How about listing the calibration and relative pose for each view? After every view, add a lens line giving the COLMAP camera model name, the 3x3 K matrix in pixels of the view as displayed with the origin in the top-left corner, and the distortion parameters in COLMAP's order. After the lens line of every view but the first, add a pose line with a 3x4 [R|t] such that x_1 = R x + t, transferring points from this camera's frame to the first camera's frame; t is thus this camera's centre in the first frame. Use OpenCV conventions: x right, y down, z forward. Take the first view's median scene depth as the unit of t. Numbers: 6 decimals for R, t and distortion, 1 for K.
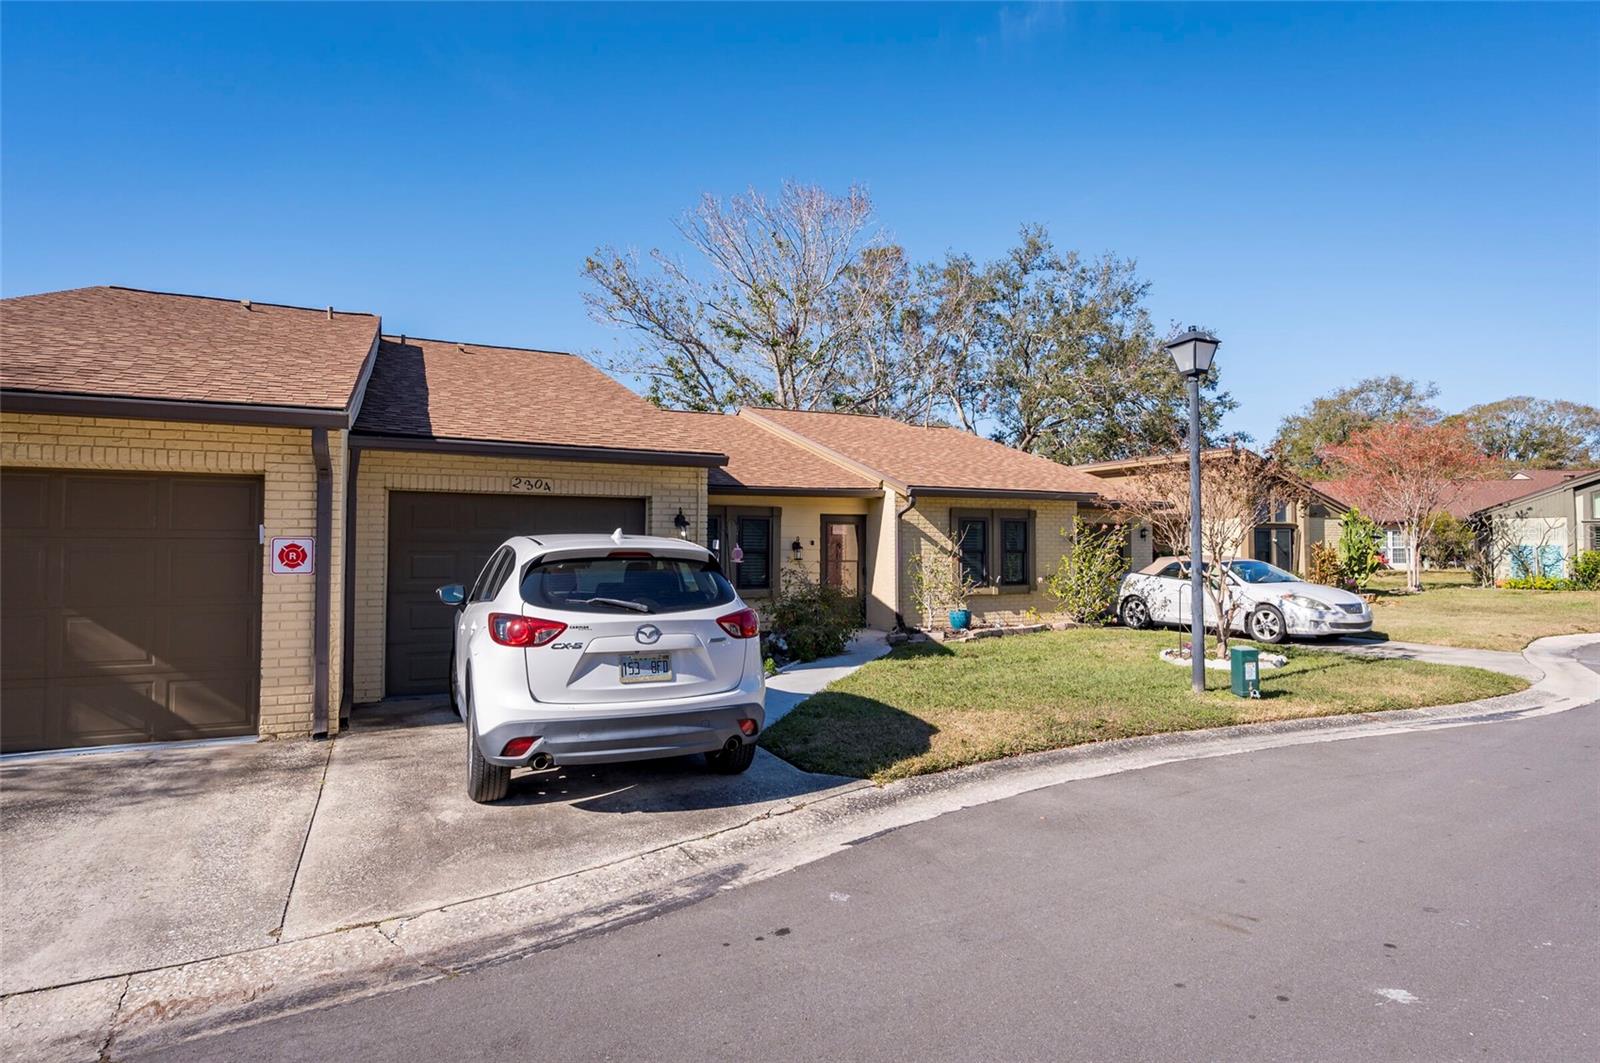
lens RADIAL K [[836.9, 0, 799.3], [0, 836.9, 535.8], [0, 0, 1]] dist [-0.004138, -0.000773]
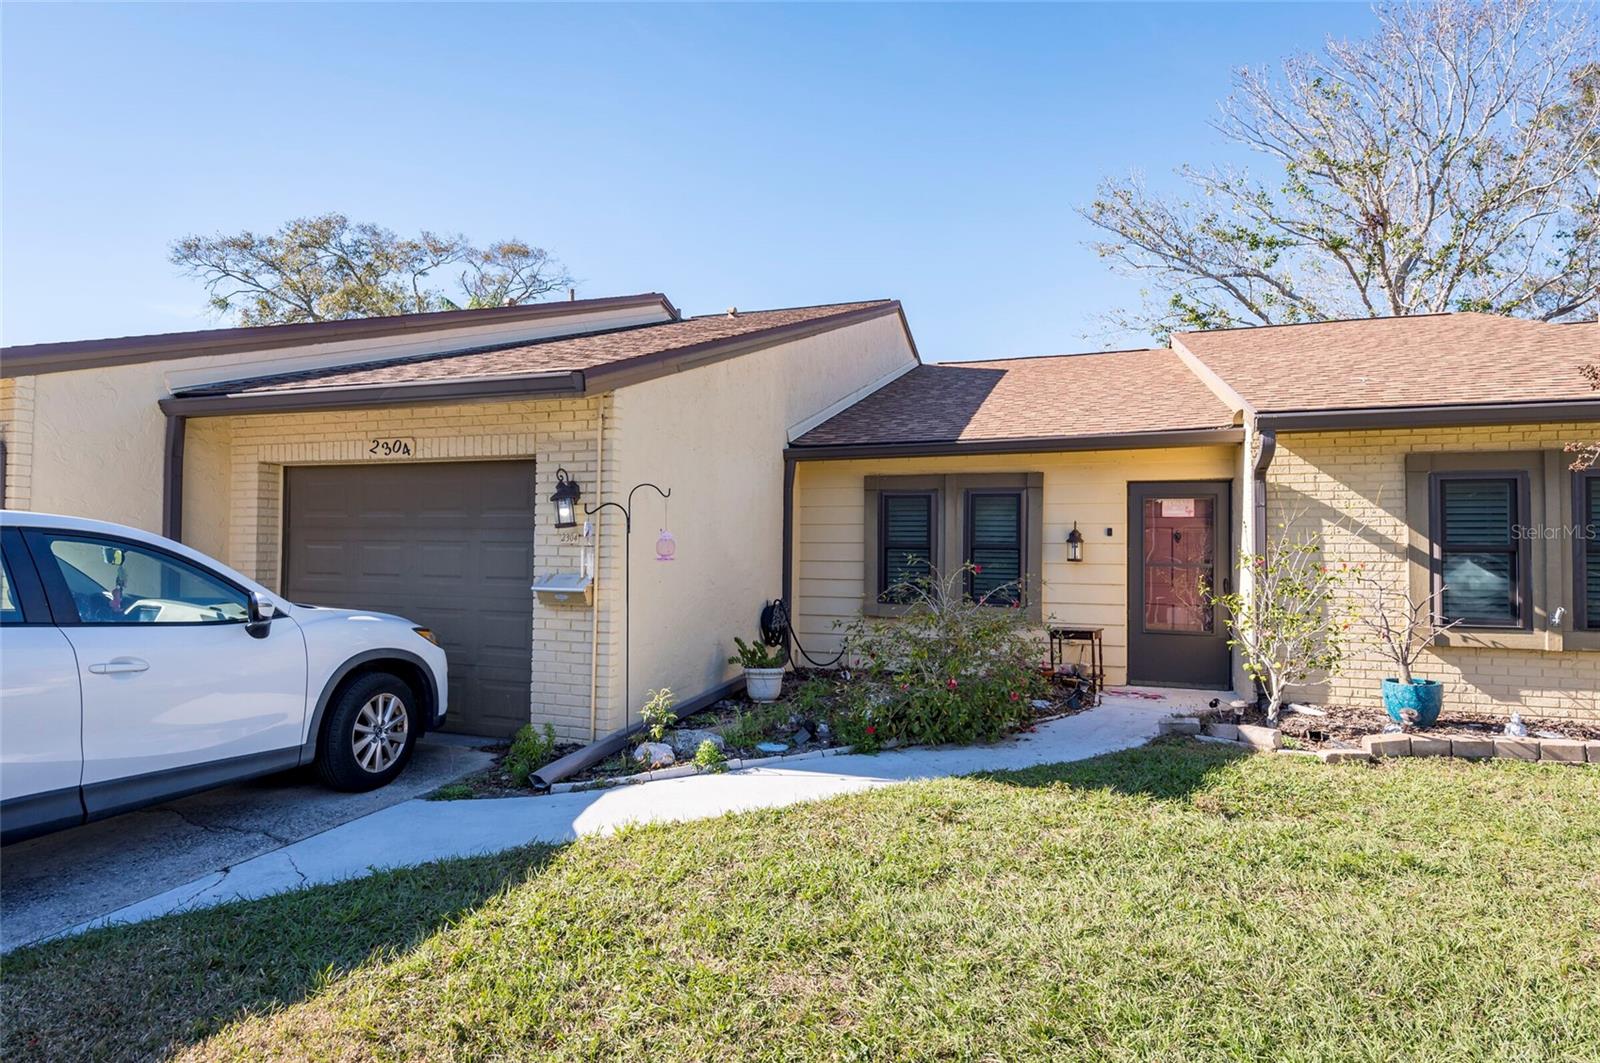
lens RADIAL K [[836.9, 0, 800.4], [0, 836.9, 526.3], [0, 0, 1]] dist [-0.004138, -0.000773]
pose [[0.725422, -0.011339, -0.688210, 0.255836], [0.006473, 0.999932, -0.009652, 0.008862], [0.688273, 0.002547, 0.725447, 0.441267]]
